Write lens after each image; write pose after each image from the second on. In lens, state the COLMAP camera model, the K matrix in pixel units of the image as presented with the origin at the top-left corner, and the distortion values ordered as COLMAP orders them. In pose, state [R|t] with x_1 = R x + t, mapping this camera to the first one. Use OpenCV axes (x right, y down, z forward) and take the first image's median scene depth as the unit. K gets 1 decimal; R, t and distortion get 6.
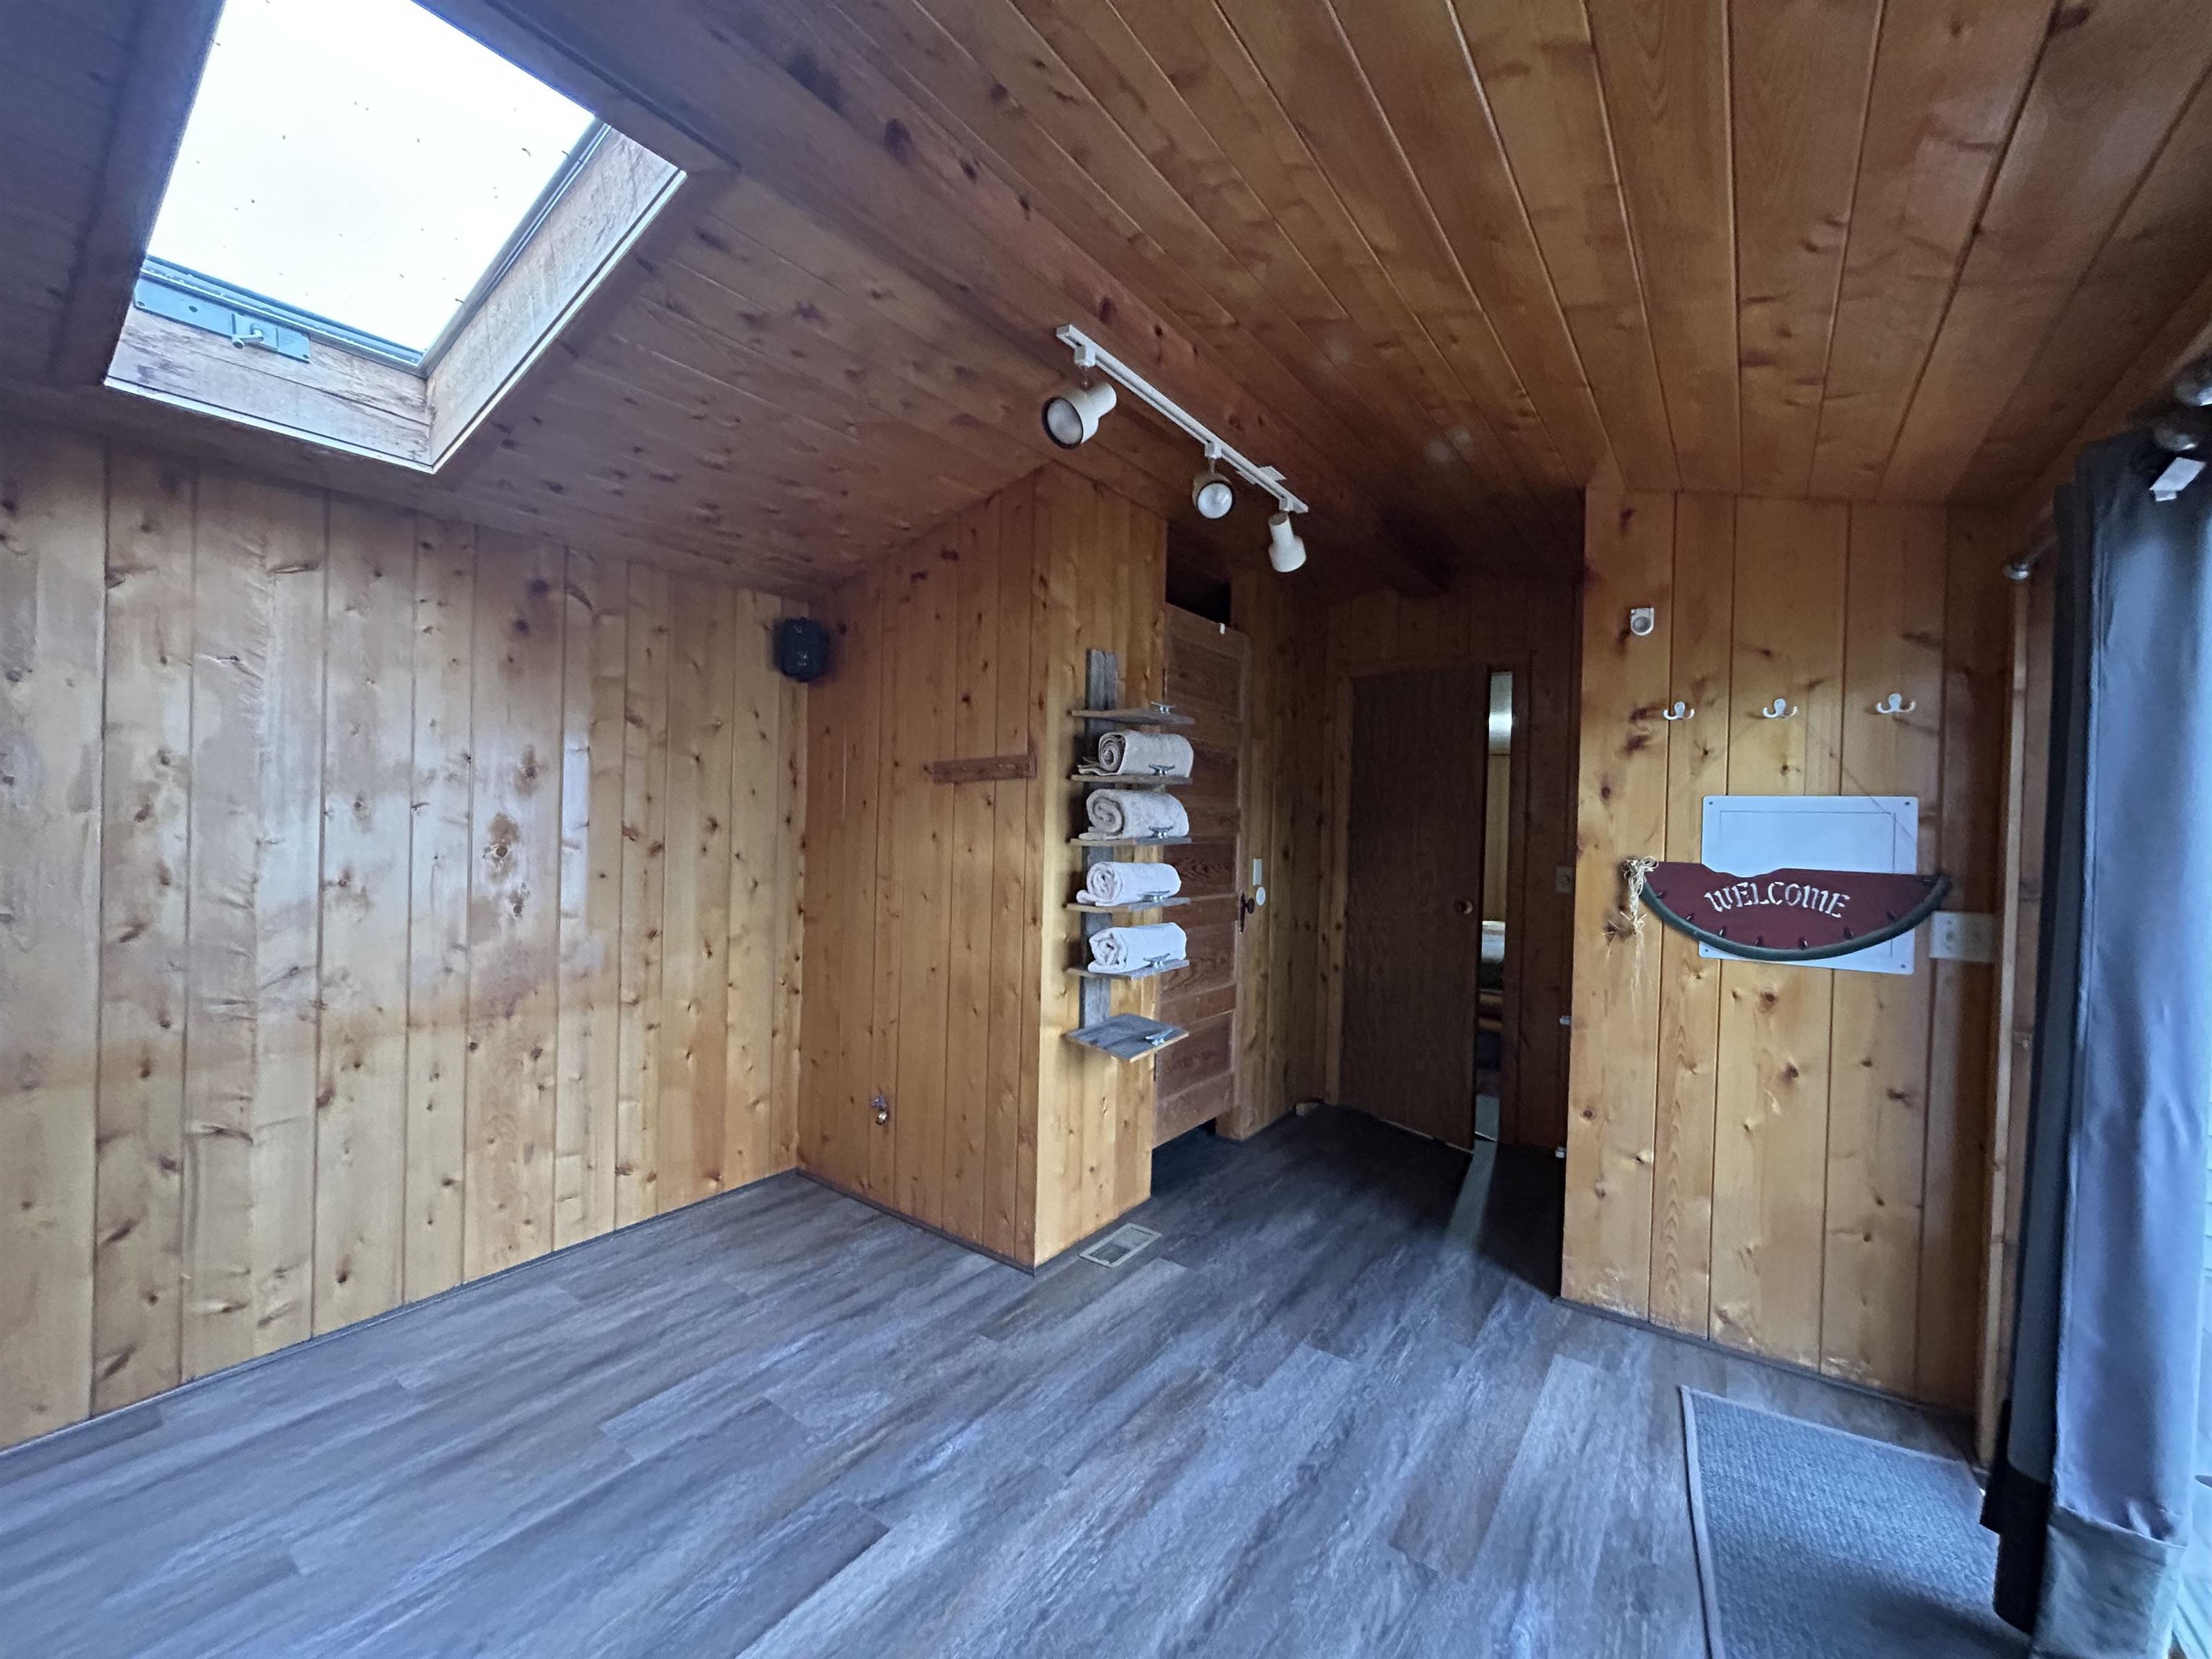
lens RADIAL K [[894.4, 0, 1106.5], [0, 894.4, 829.2], [0, 0, 1]] dist [0.000579, 0.000153]
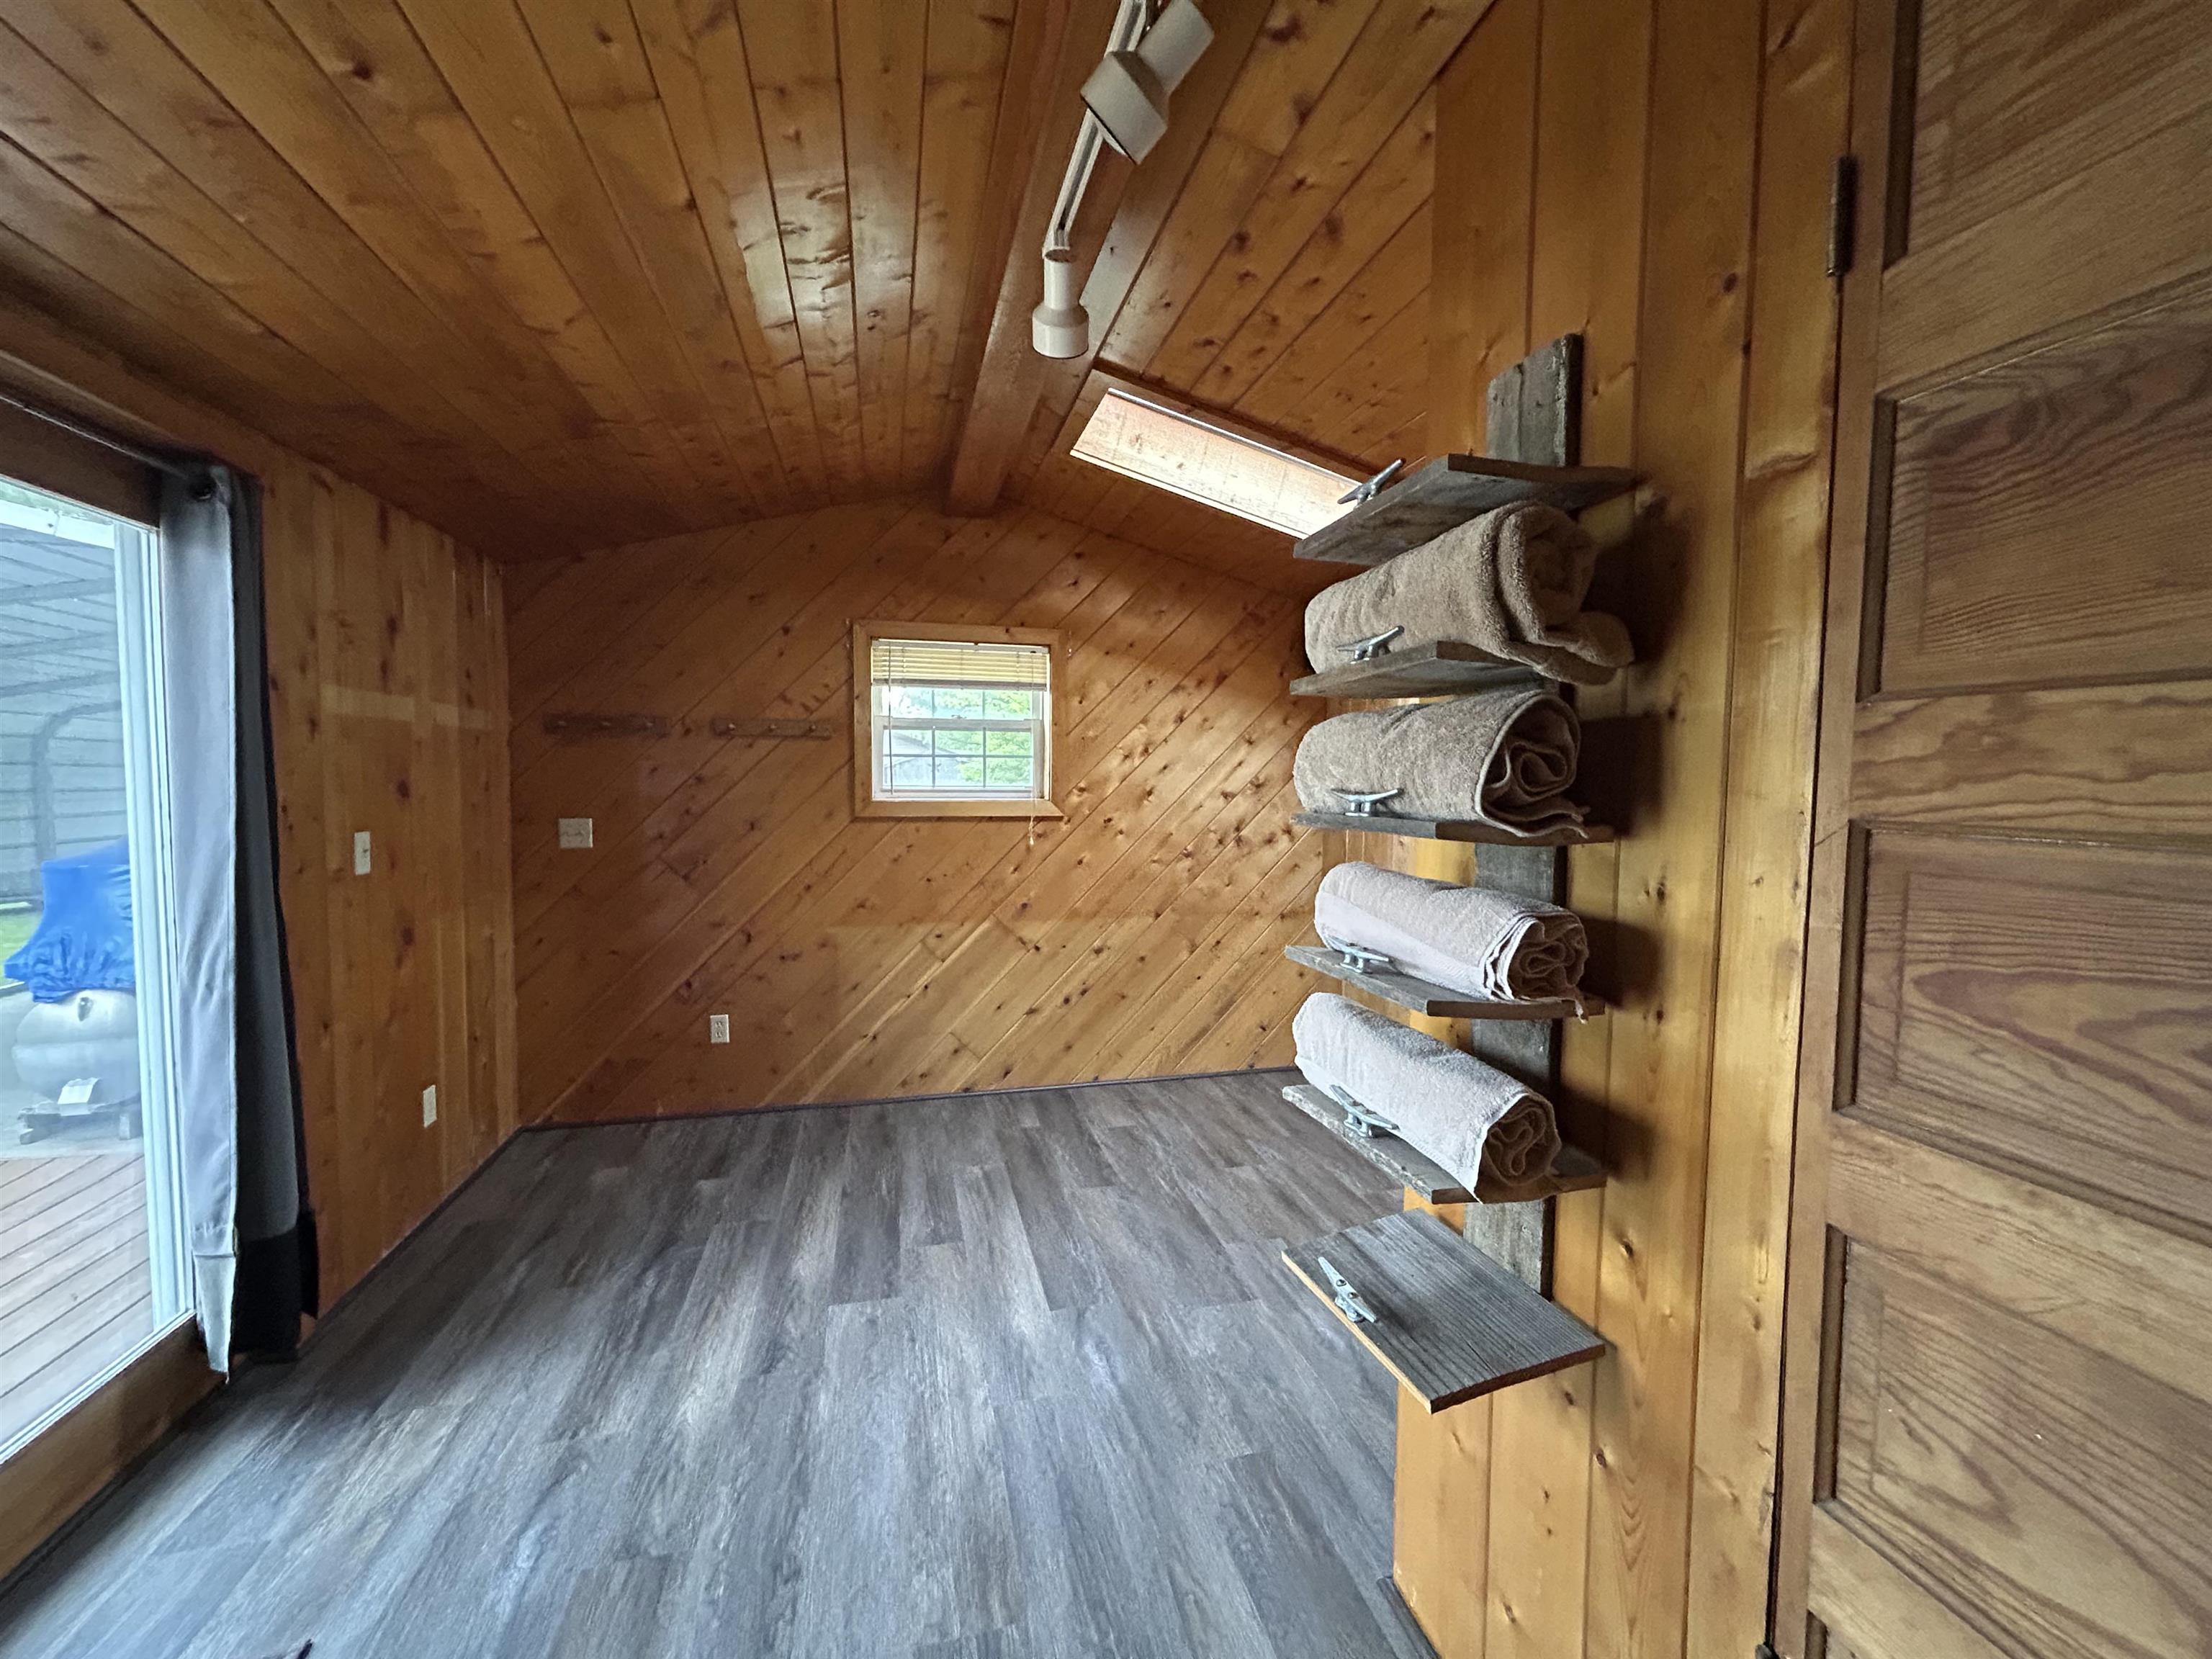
lens RADIAL K [[894.4, 0, 1107.0], [0, 894.4, 828.2], [0, 0, 1]] dist [0.000579, 0.000153]
pose [[-0.644759, 0.011717, -0.764296, 0.650040], [-0.031969, 0.998594, 0.042278, 0.003704], [0.763717, 0.051694, -0.643478, 1.707510]]
